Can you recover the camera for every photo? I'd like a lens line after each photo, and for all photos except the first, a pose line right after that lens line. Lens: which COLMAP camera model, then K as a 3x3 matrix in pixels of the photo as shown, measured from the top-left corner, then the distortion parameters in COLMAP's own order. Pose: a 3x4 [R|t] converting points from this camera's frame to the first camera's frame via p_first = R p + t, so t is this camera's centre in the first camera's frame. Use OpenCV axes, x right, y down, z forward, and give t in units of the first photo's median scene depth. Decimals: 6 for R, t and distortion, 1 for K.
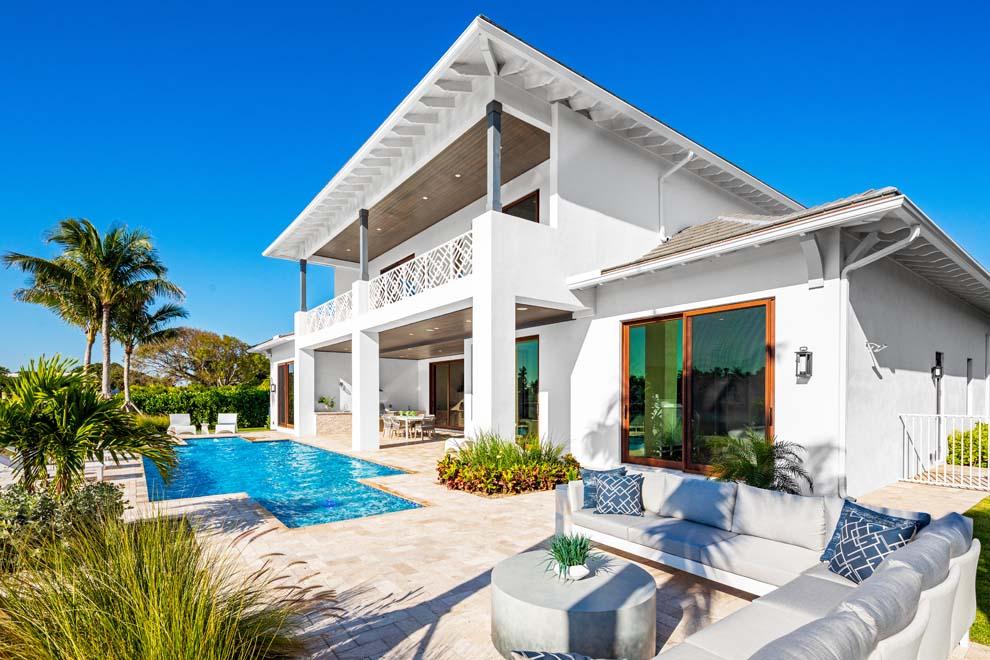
lens RADIAL K [[470.2, 0, 492.6], [0, 470.2, 384.1], [0, 0, 1]] dist [0.016375, 0.000104]
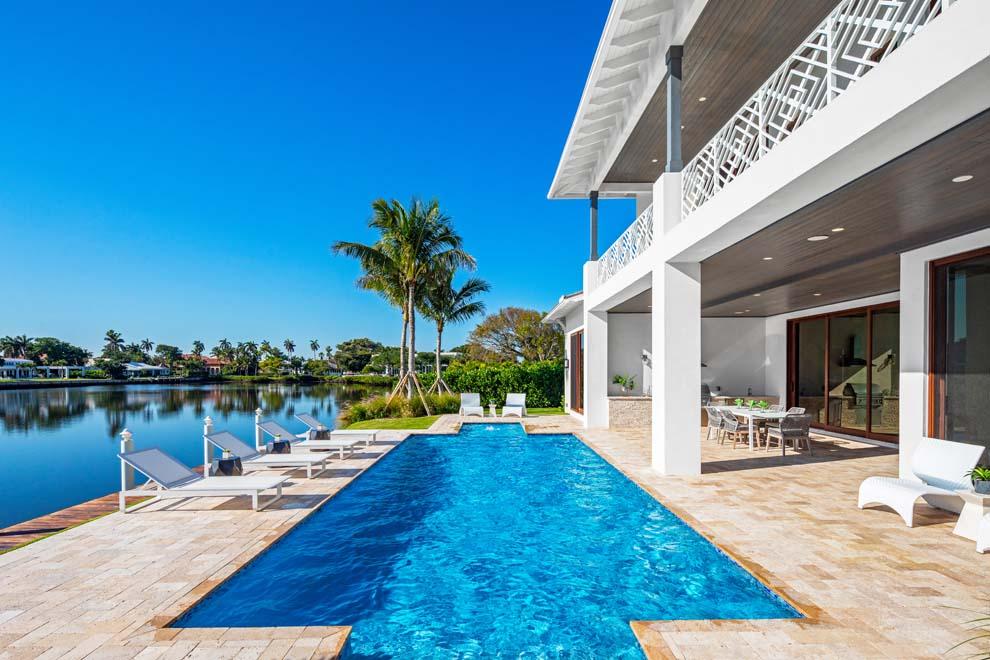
lens RADIAL K [[470.2, 0, 492.6], [0, 470.2, 384.1], [0, 0, 1]] dist [0.016375, 0.000104]
pose [[0.794130, 0.013502, -0.607598, -0.070646], [0.021556, 0.998498, 0.050363, -0.000130], [0.607365, -0.053092, 0.792647, 0.296109]]
